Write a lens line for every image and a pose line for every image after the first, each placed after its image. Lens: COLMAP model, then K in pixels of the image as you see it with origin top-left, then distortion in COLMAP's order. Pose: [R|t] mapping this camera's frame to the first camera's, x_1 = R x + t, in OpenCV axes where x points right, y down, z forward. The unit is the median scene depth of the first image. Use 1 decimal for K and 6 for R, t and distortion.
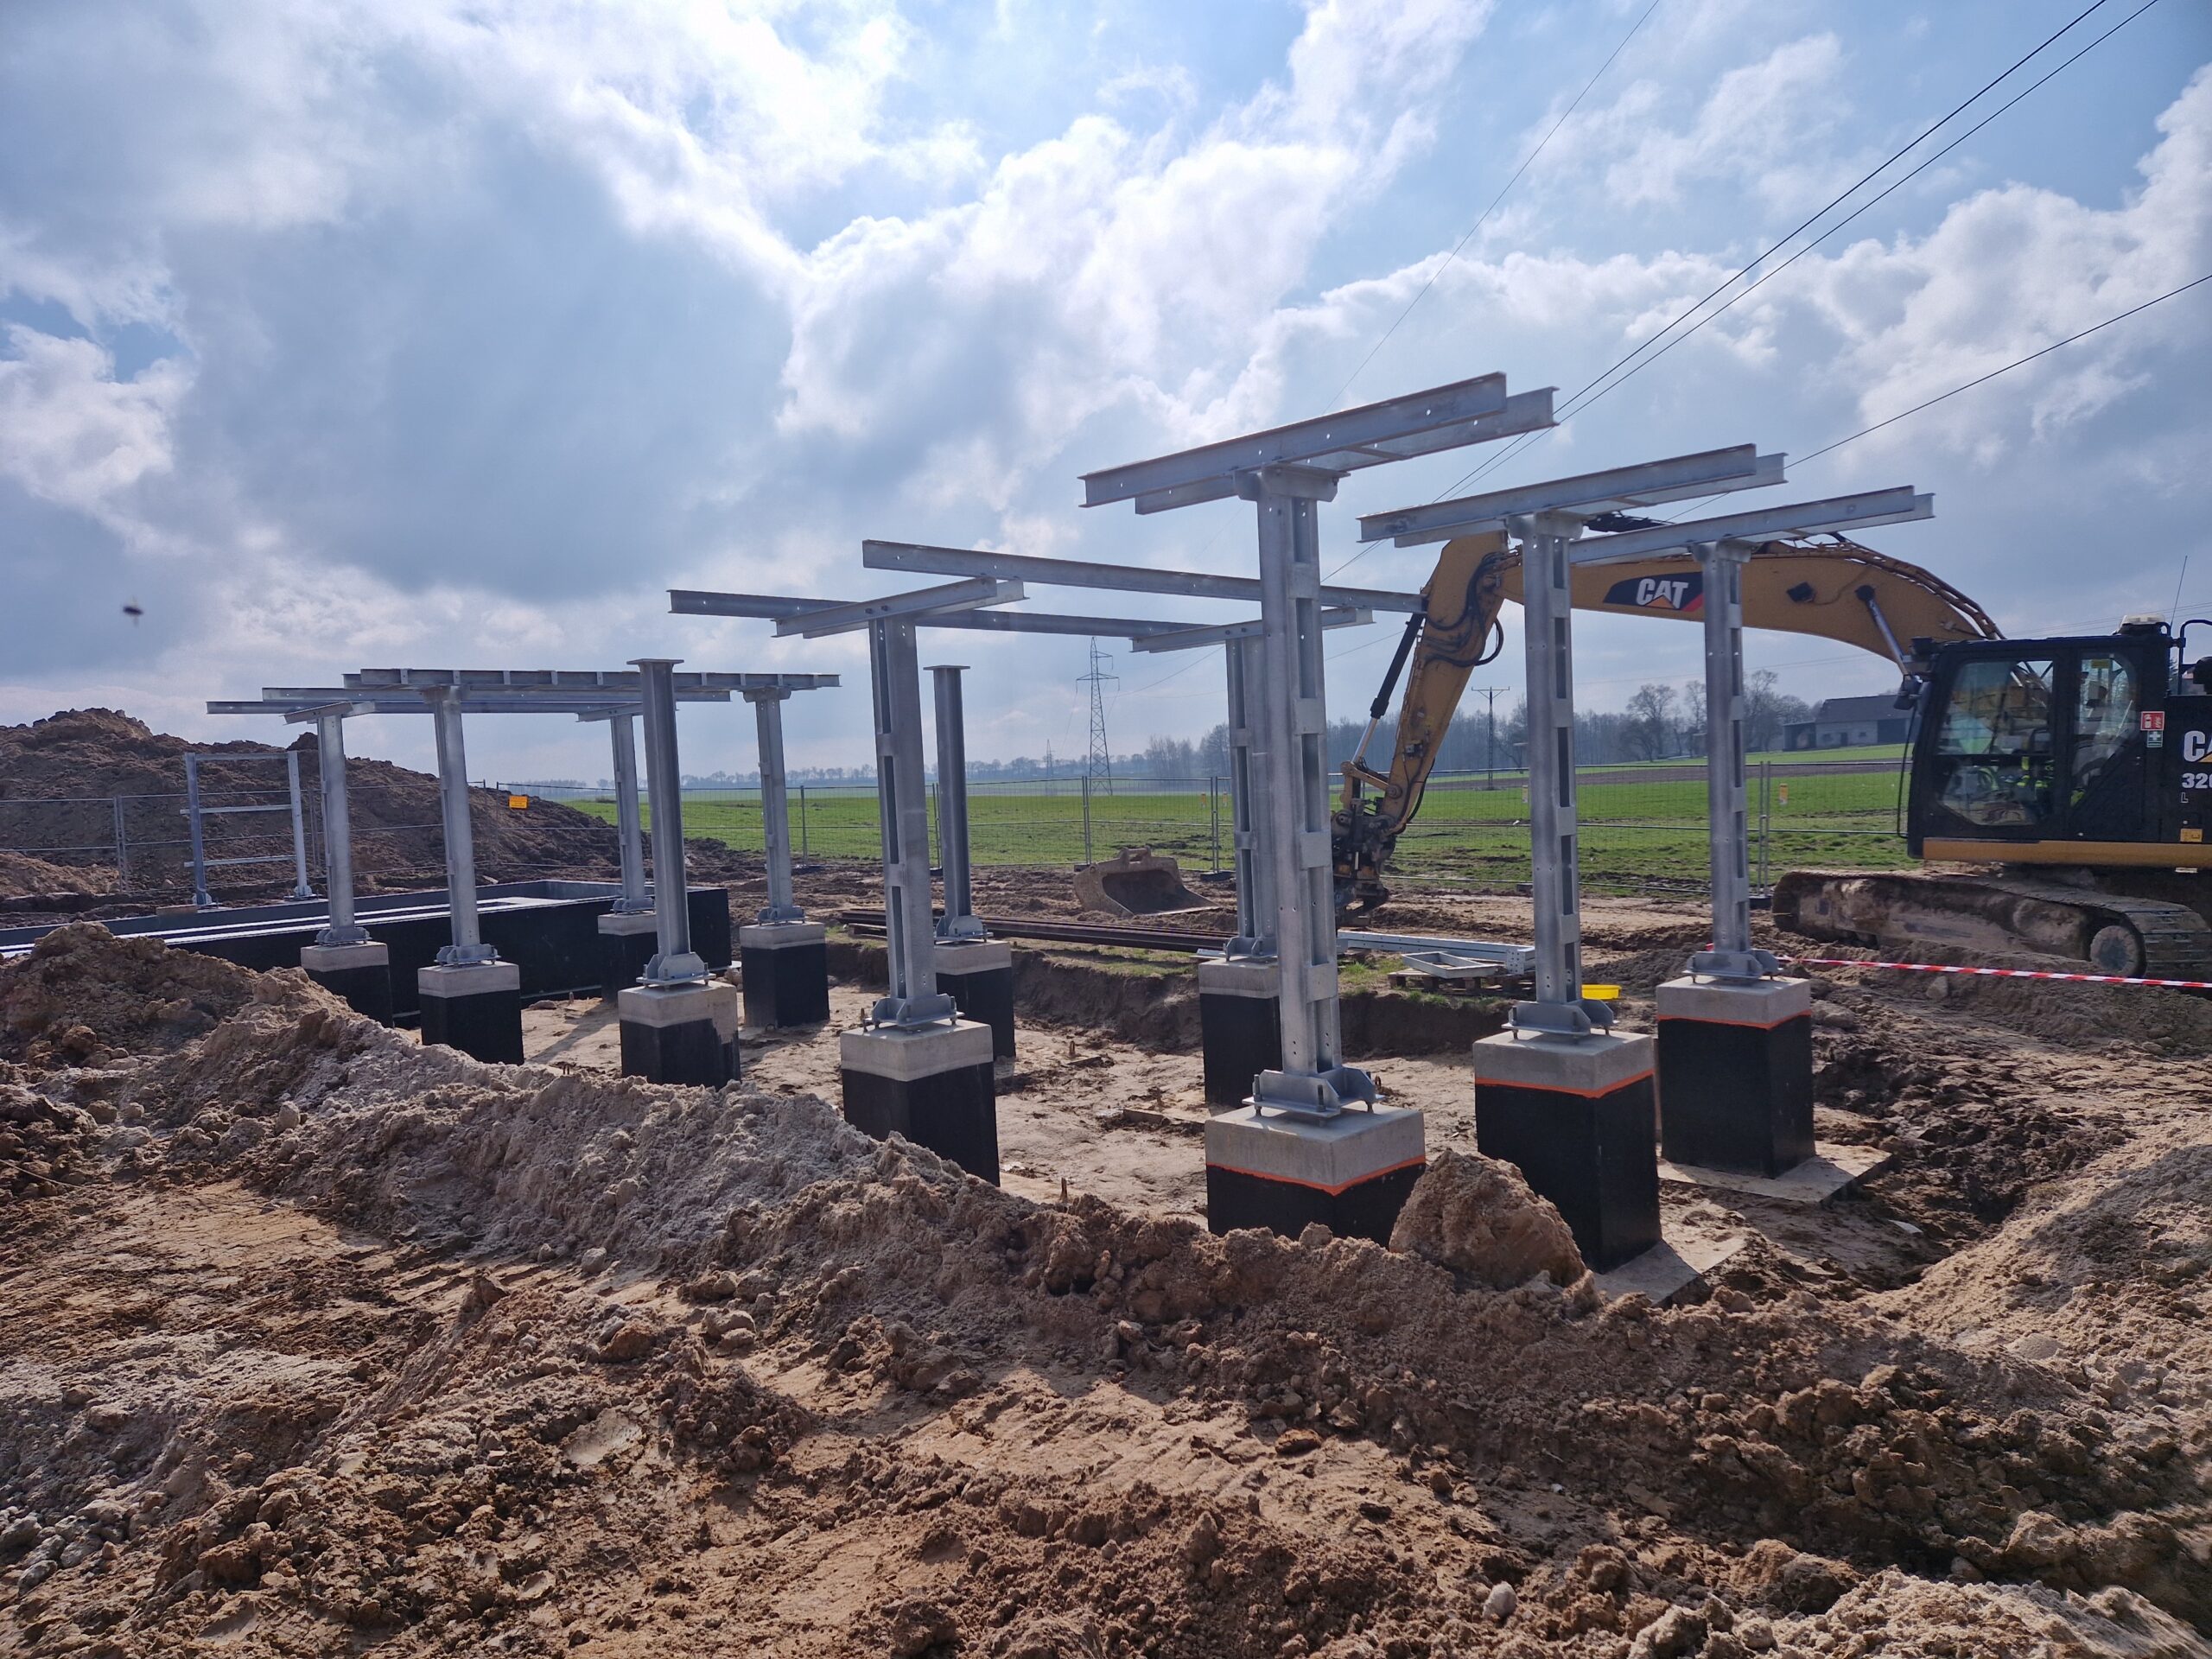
lens RADIAL K [[1469.5, 0, 1096.5], [0, 1469.5, 865.0], [0, 0, 1]] dist [0.056164, -0.048170]
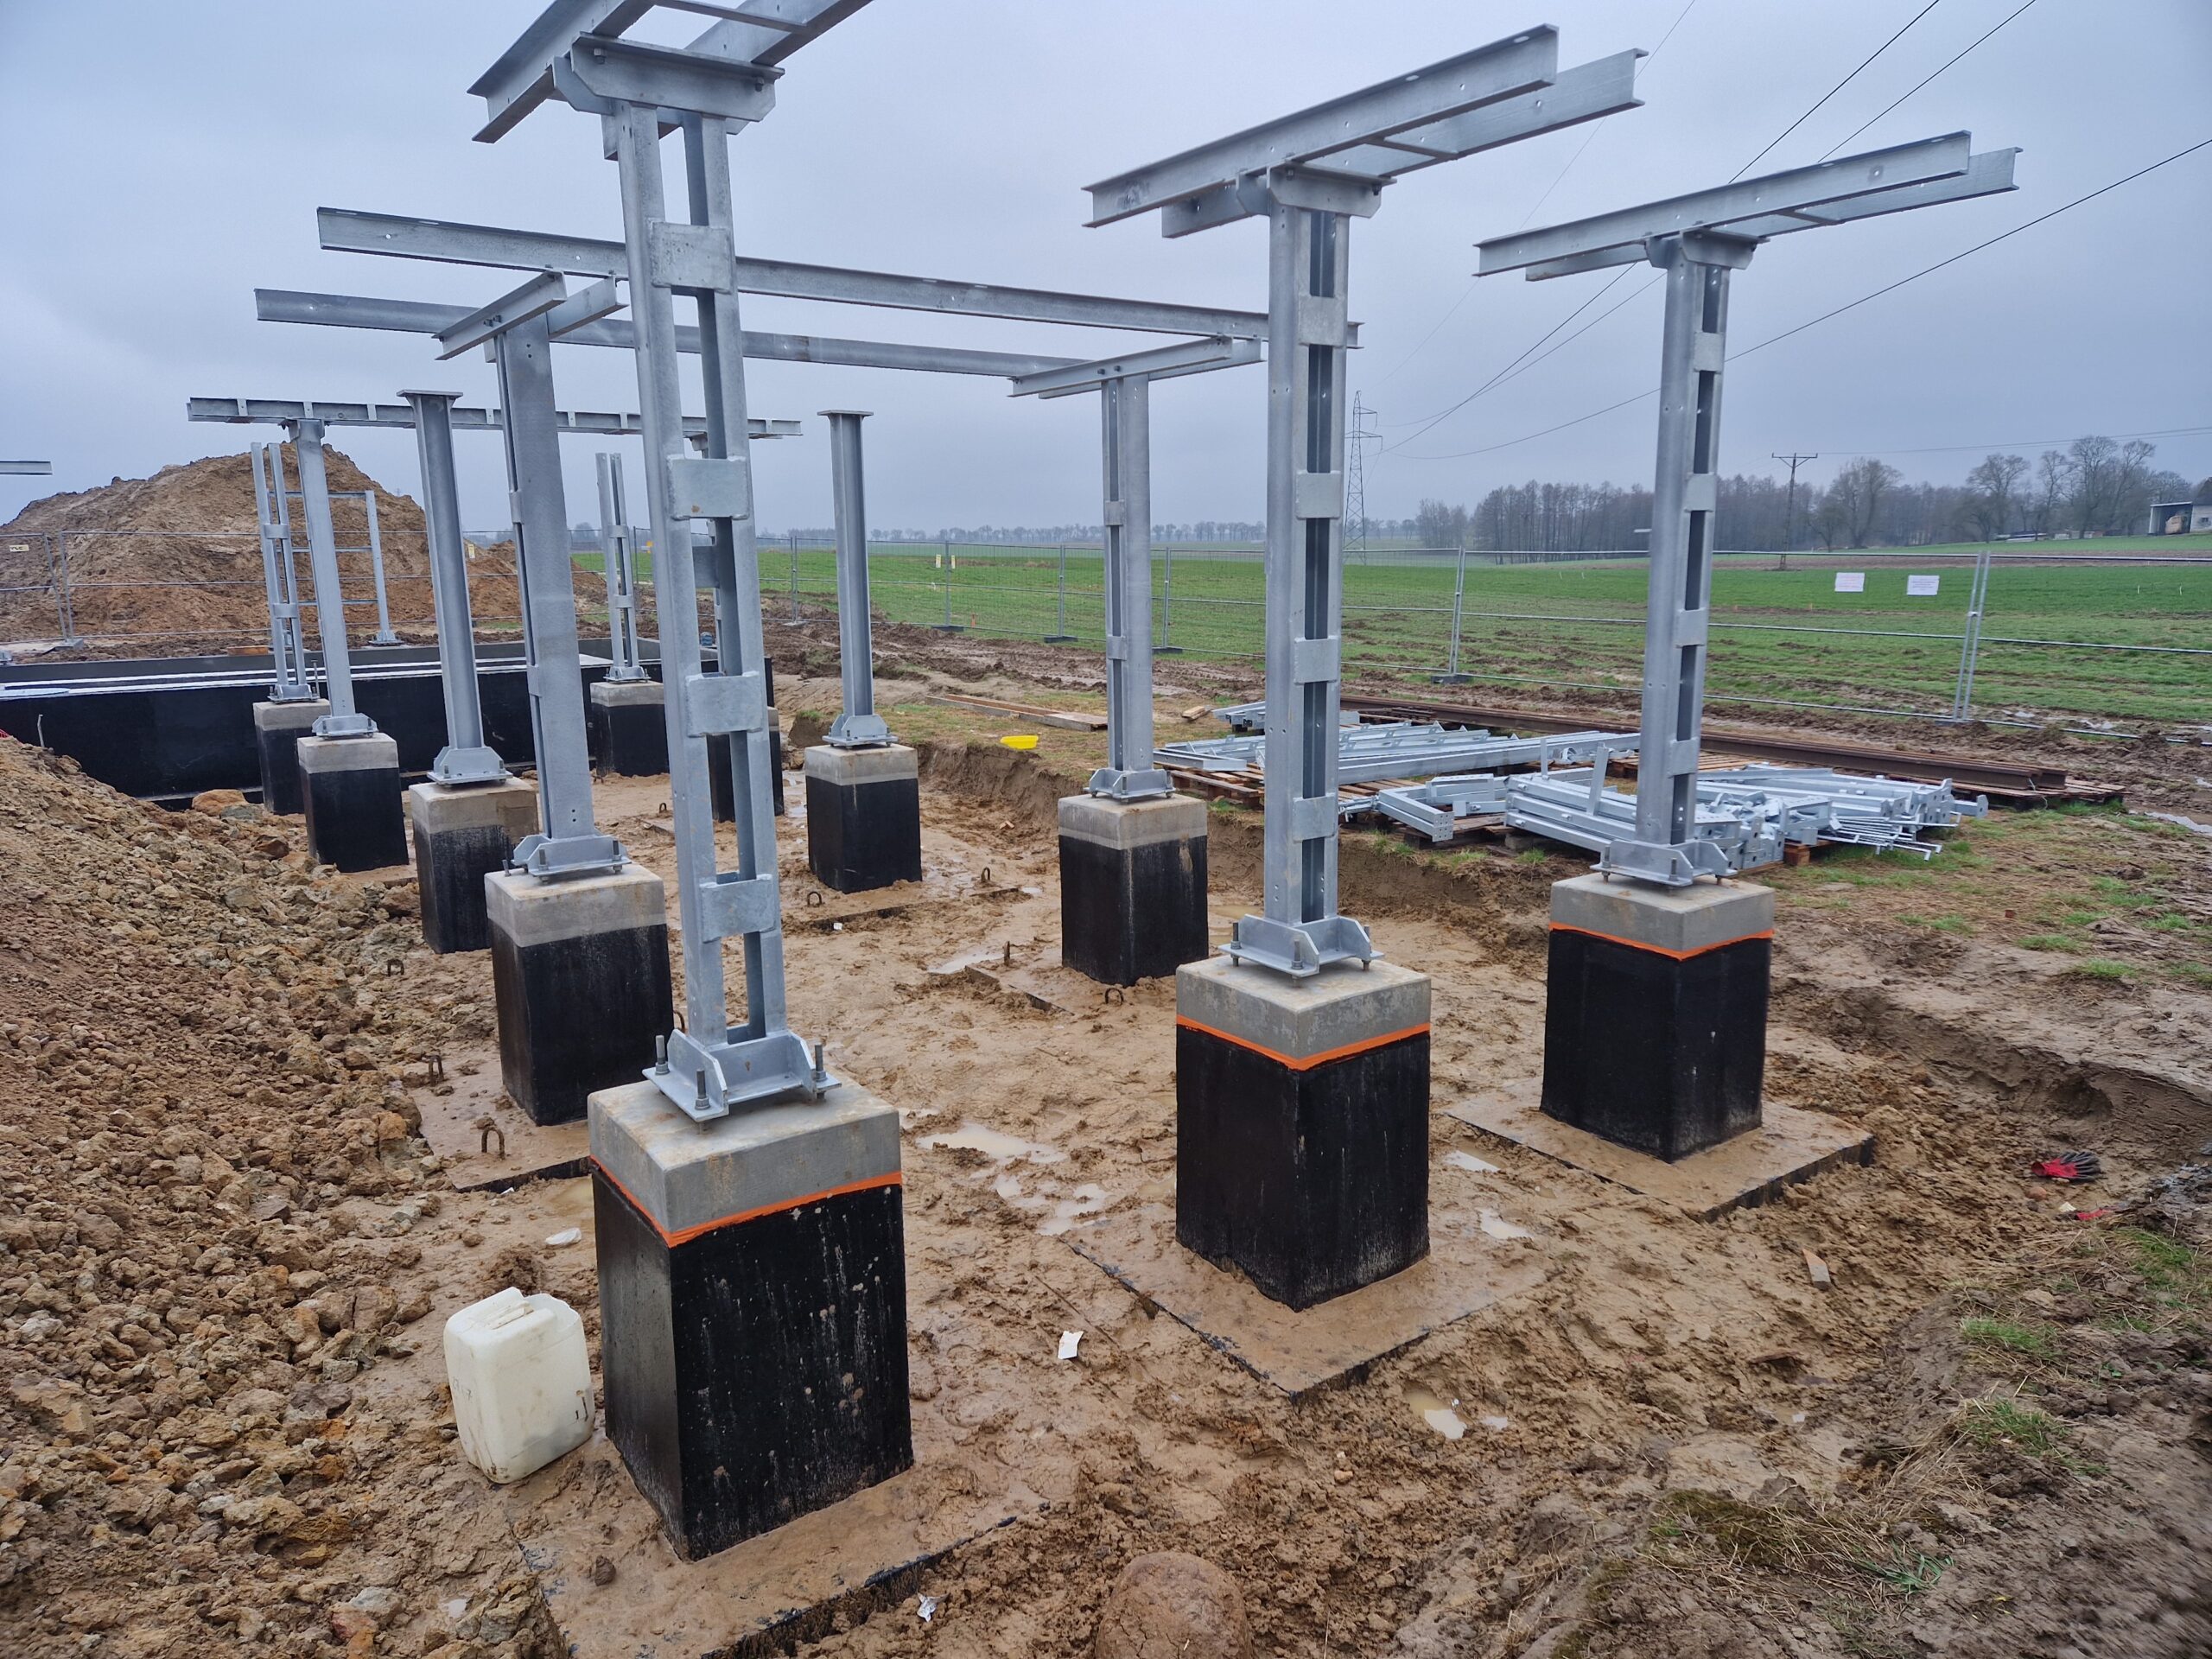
lens RADIAL K [[1479.5, 0, 1106.0], [0, 1479.5, 829.5], [0, 0, 1]] dist [0.027409, -0.000214]
pose [[0.987607, 0.066127, -0.142339, 0.173856], [-0.047575, 0.990371, 0.130007, -0.017996], [0.149566, -0.121624, 0.981243, 0.170511]]
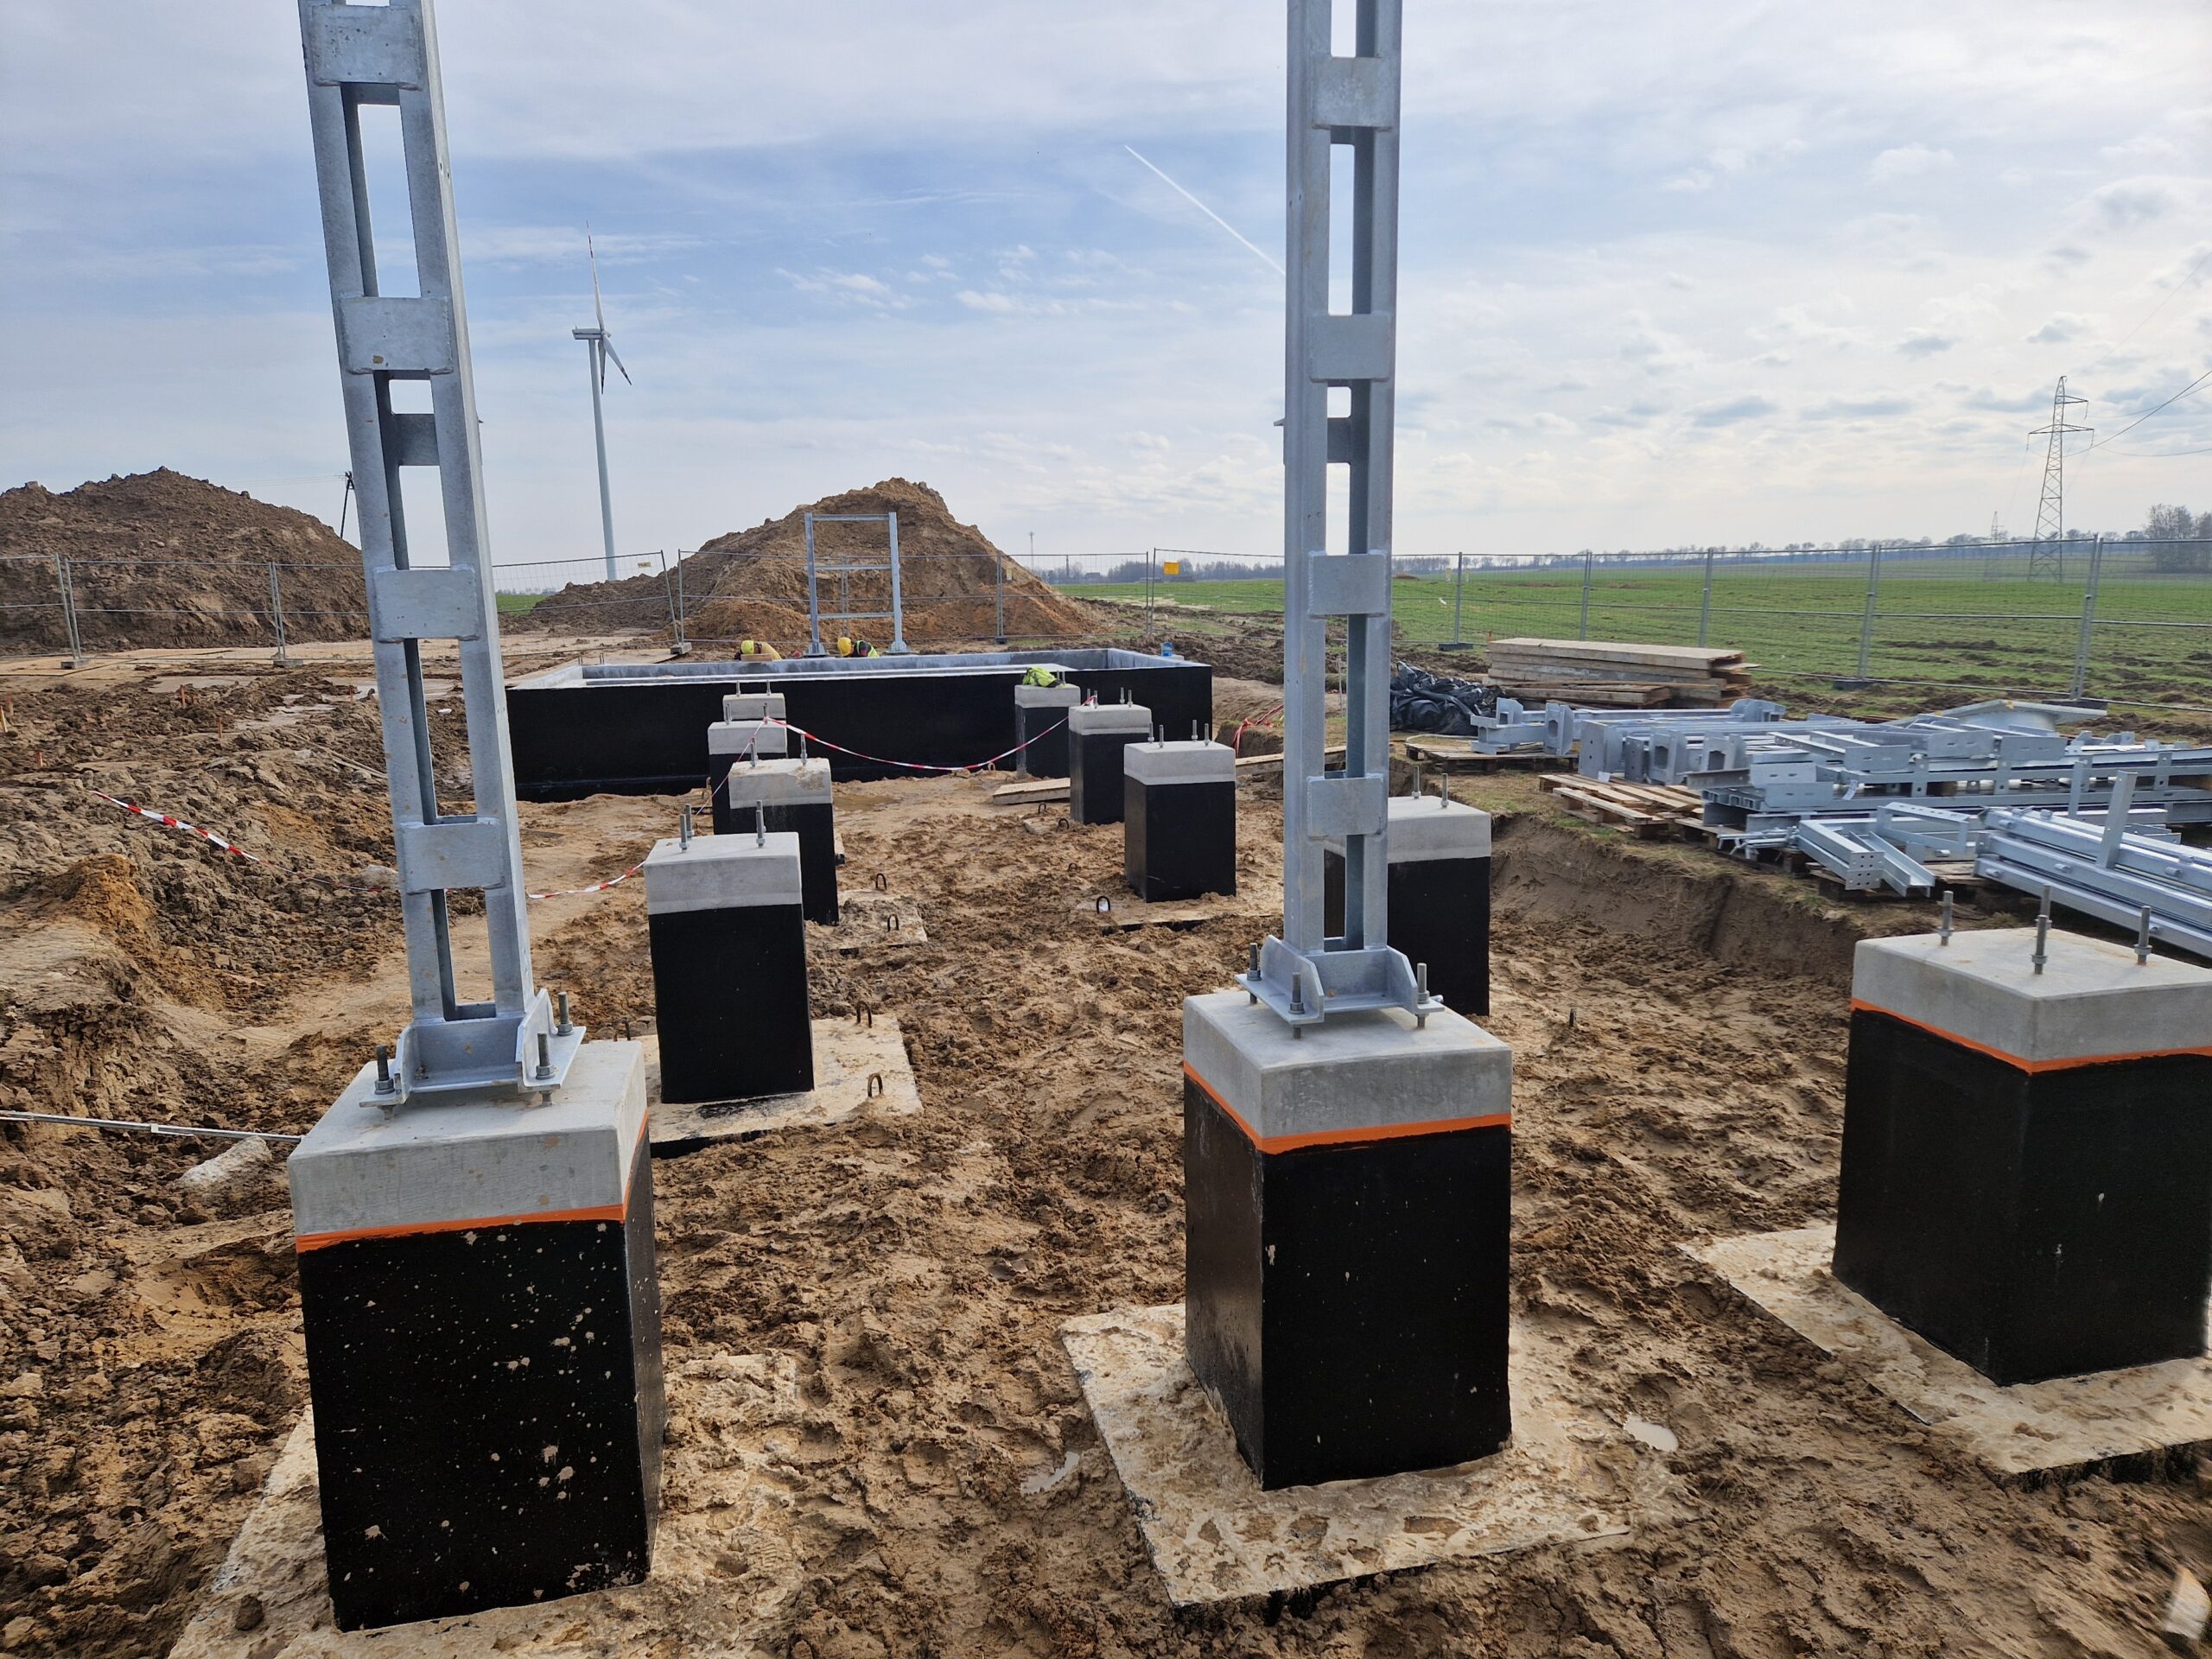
lens RADIAL K [[1469.5, 0, 1096.5], [0, 1469.5, 865.0], [0, 0, 1]] dist [0.056164, -0.048170]
pose [[0.844725, 0.127790, -0.519721, 0.441901], [-0.055566, 0.986769, 0.152314, 0.022266], [0.532309, -0.099785, 0.840649, 0.503946]]
